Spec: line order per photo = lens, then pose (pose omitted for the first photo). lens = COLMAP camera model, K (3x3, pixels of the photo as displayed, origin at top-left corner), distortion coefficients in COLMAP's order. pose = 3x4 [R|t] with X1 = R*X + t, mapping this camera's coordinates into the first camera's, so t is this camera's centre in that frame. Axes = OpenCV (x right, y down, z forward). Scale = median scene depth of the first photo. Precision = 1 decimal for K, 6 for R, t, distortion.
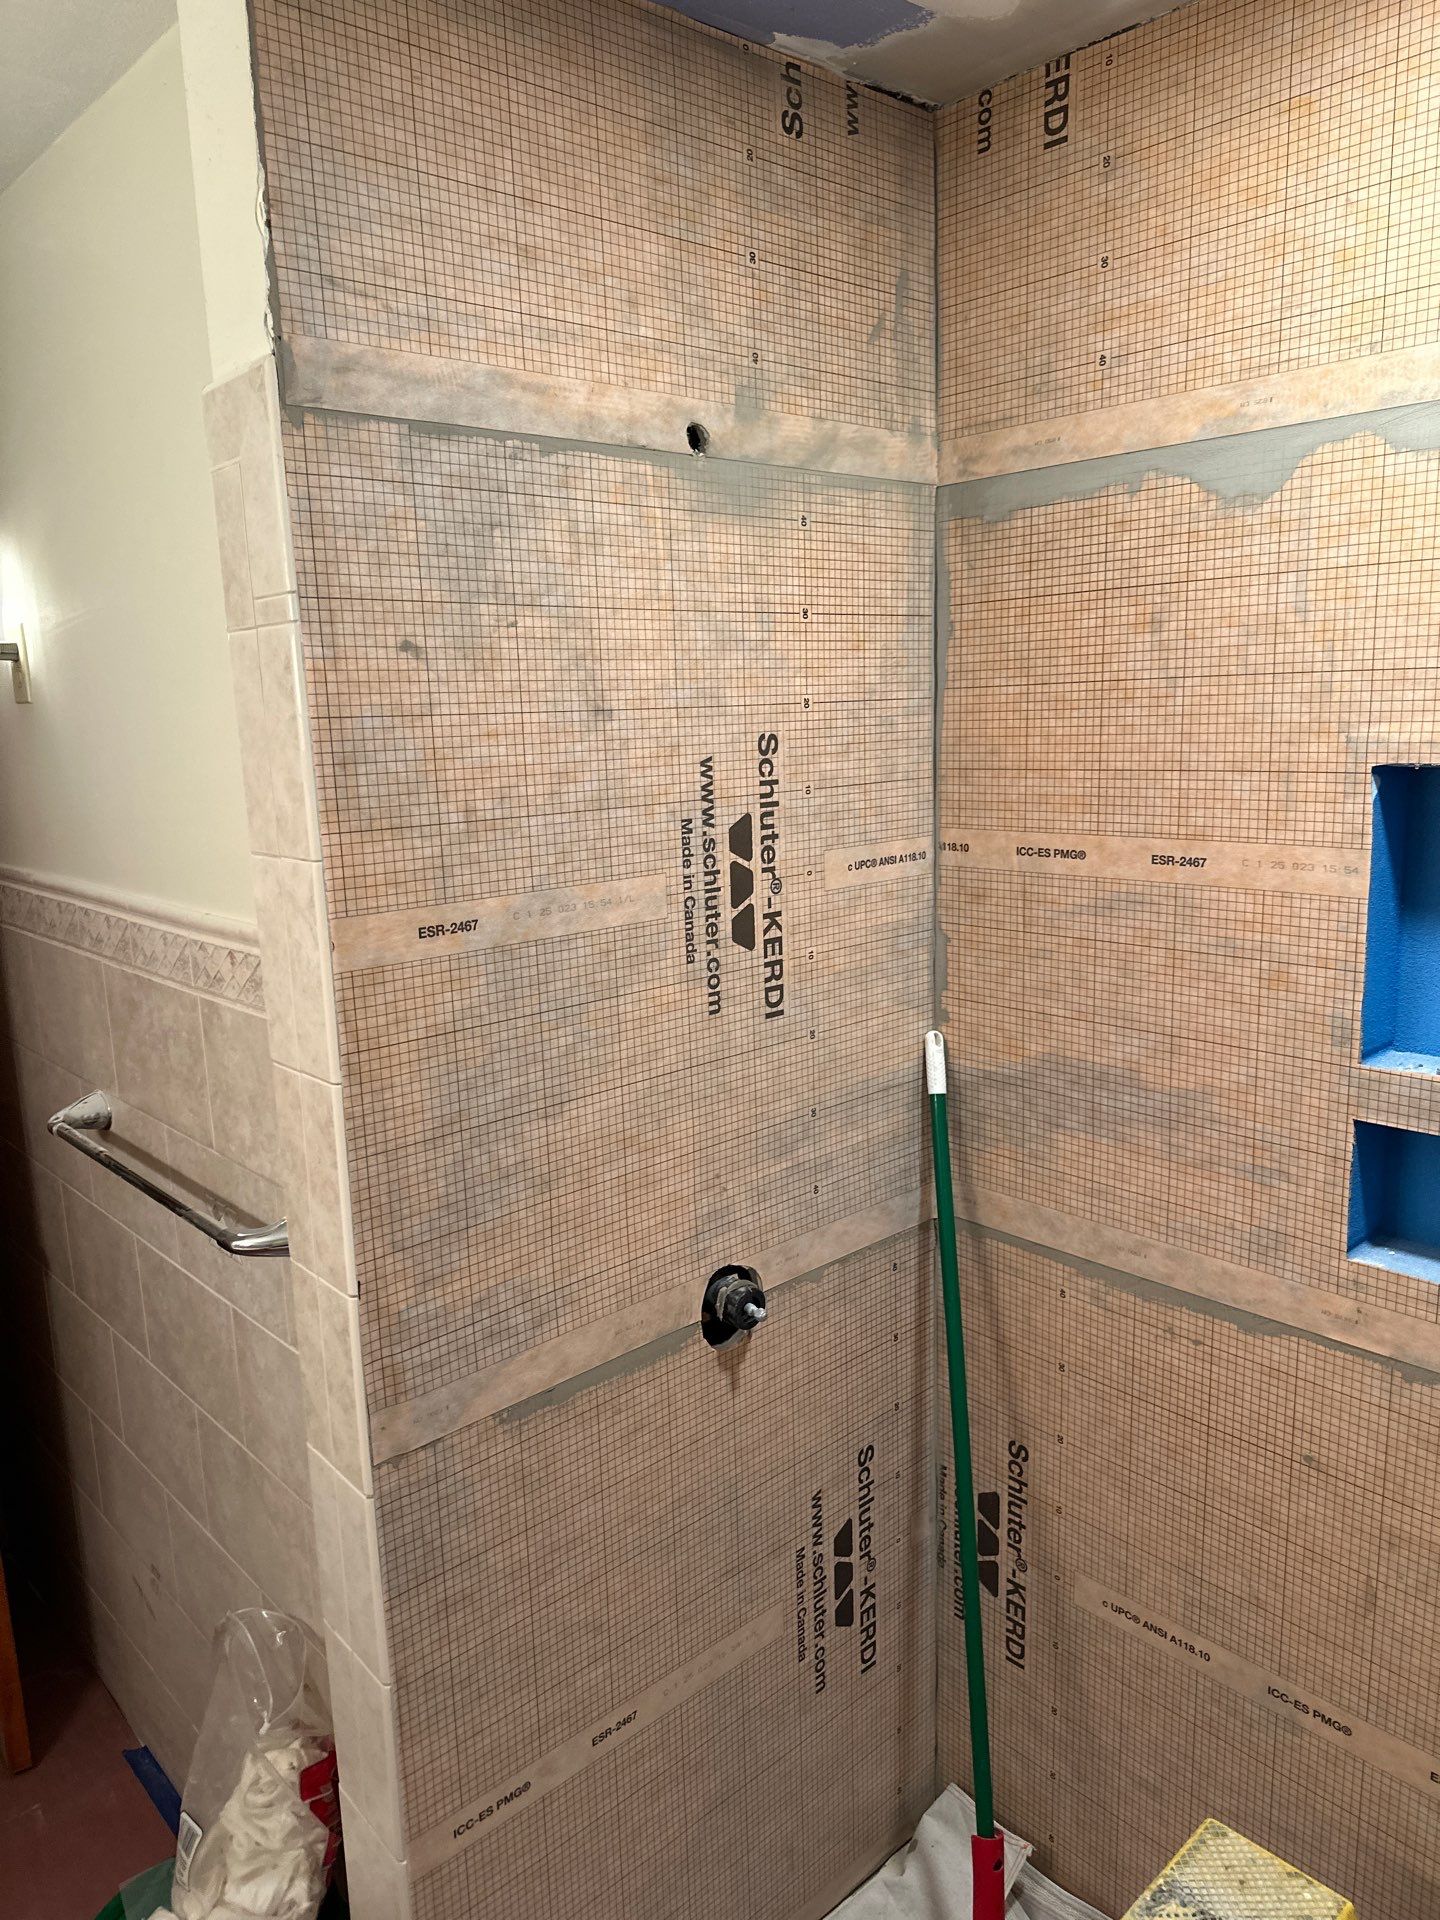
lens RADIAL K [[1357.3, 0, 726.5], [0, 1357.3, 962.8], [0, 0, 1]] dist [0.035947, -0.048246]
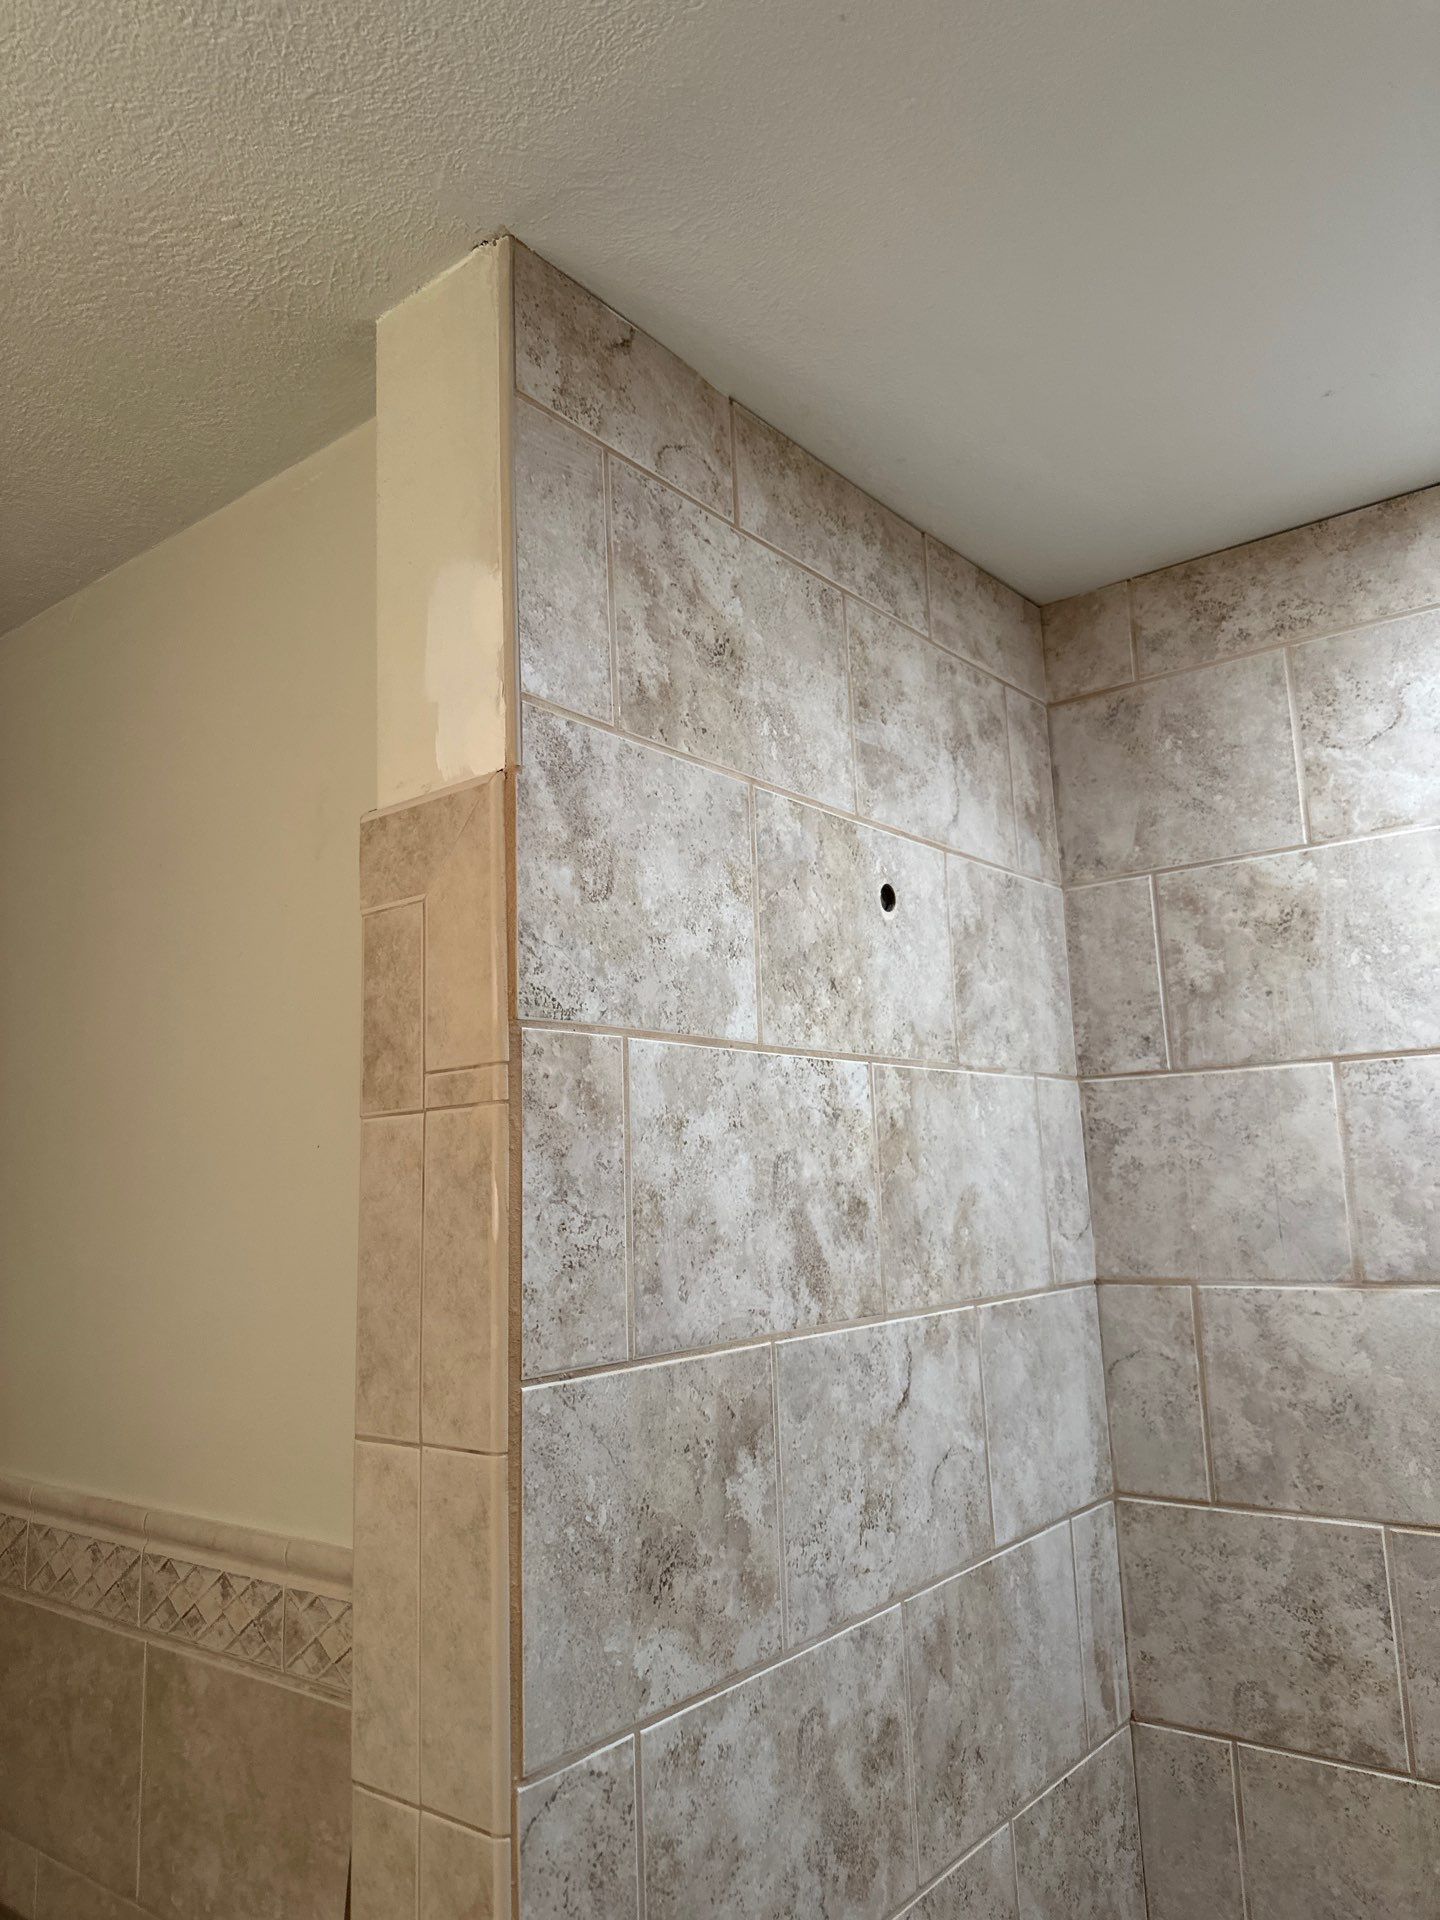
lens RADIAL K [[1357.3, 0, 700.7], [0, 1357.3, 952.5], [0, 0, 1]] dist [0.035947, -0.048246]
pose [[0.988443, 0.024319, 0.149629, -0.247916], [0.031711, 0.932042, -0.360961, -0.047073], [-0.148238, 0.361534, 0.920499, 0.225850]]
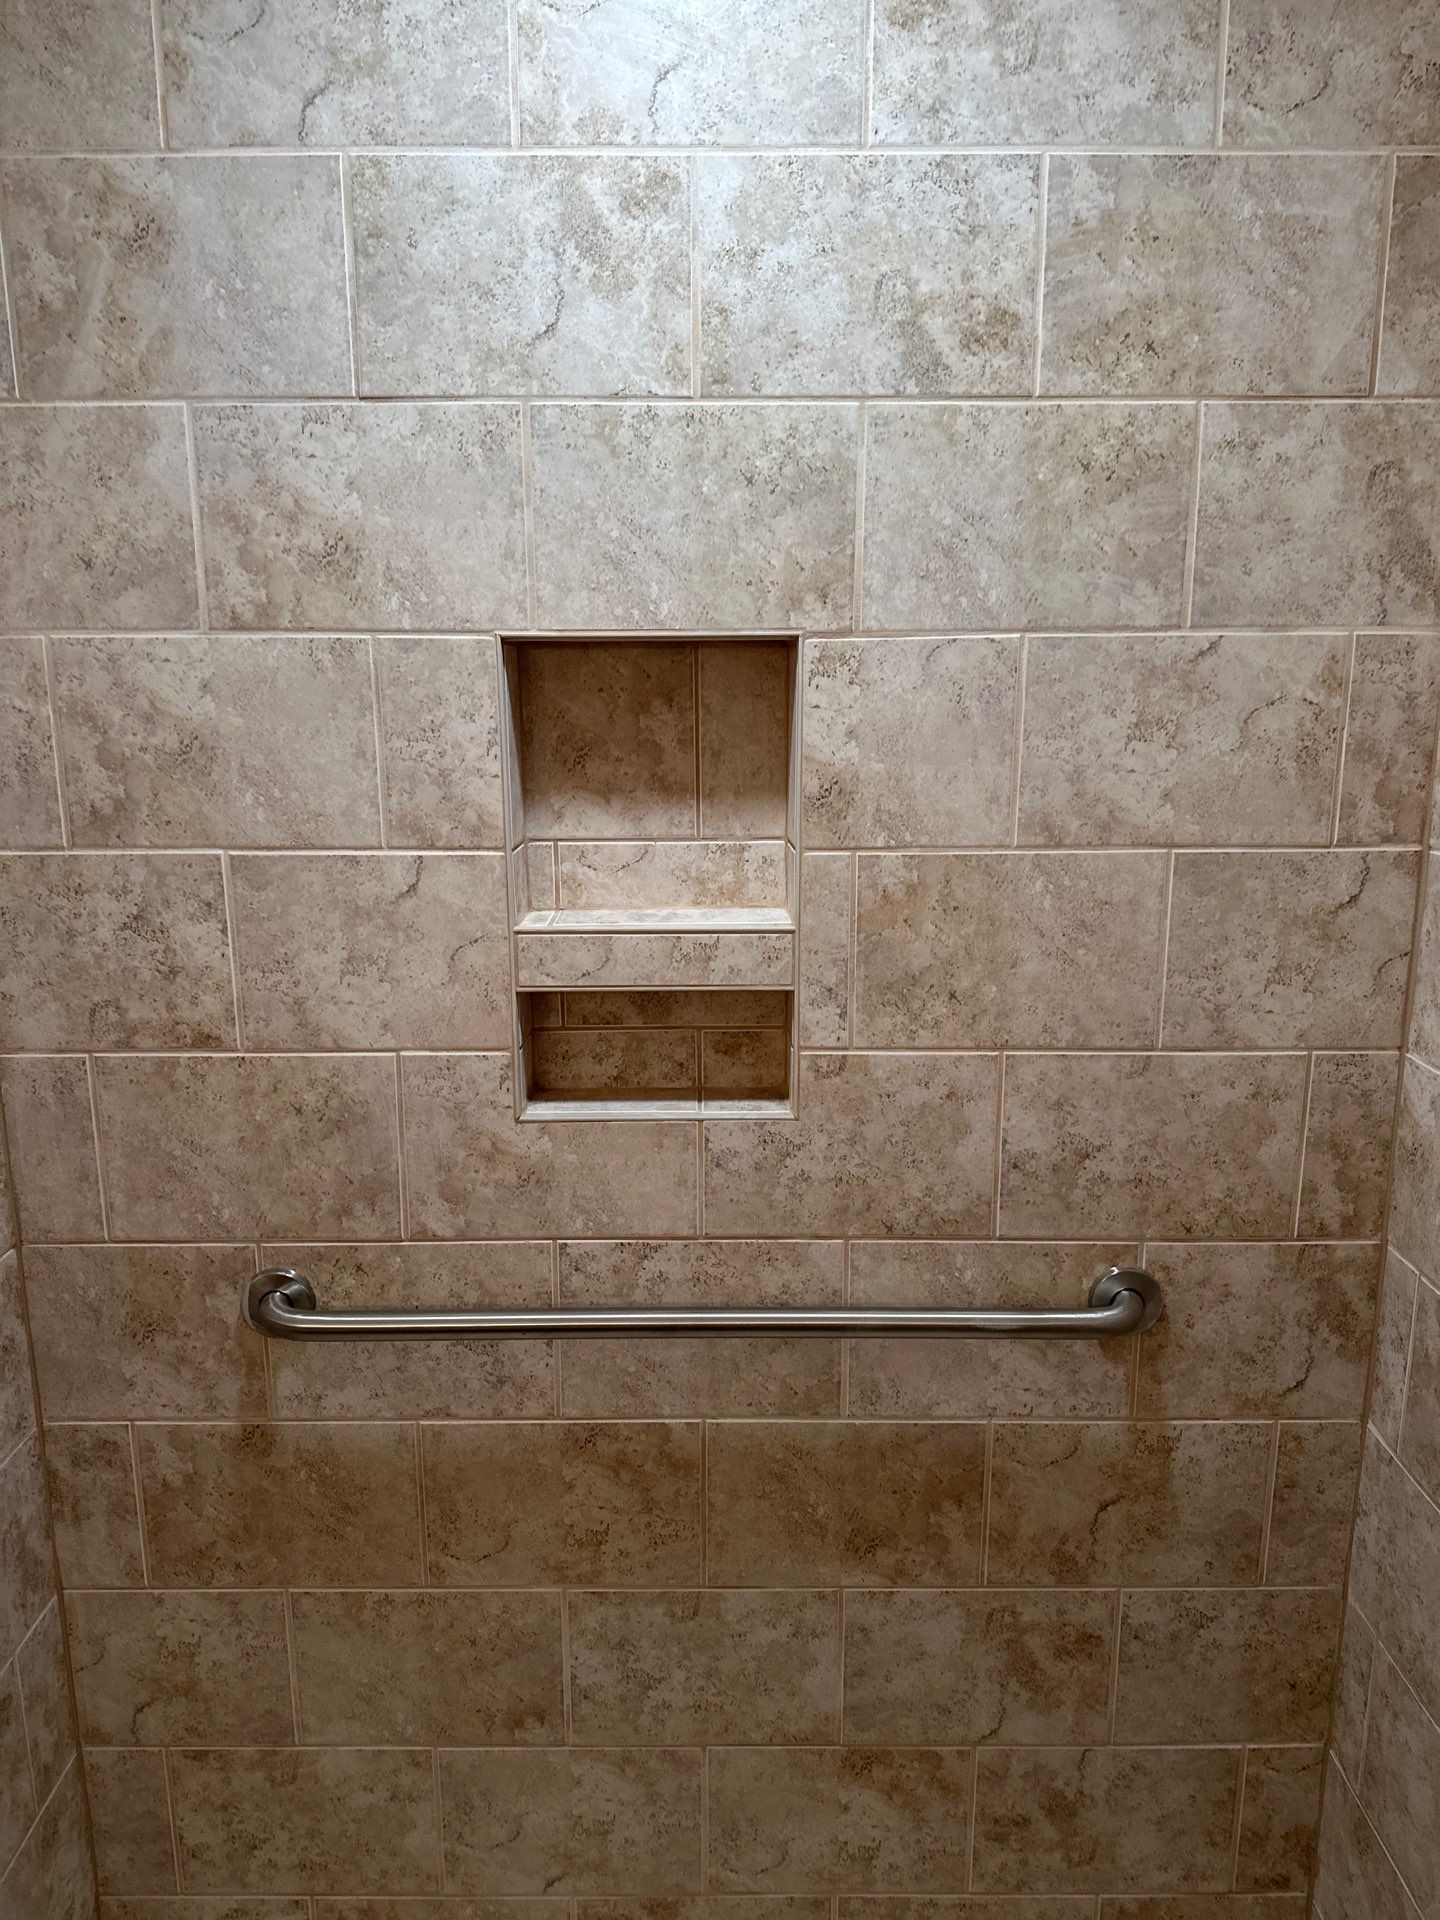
lens RADIAL K [[1357.3, 0, 711.4], [0, 1357.3, 953.8], [0, 0, 1]] dist [0.035947, -0.048246]
pose [[0.676893, -0.133218, 0.723926, -0.154769], [0.124374, 0.990045, 0.065896, 0.041308], [-0.725497, 0.045433, 0.686724, 0.188379]]
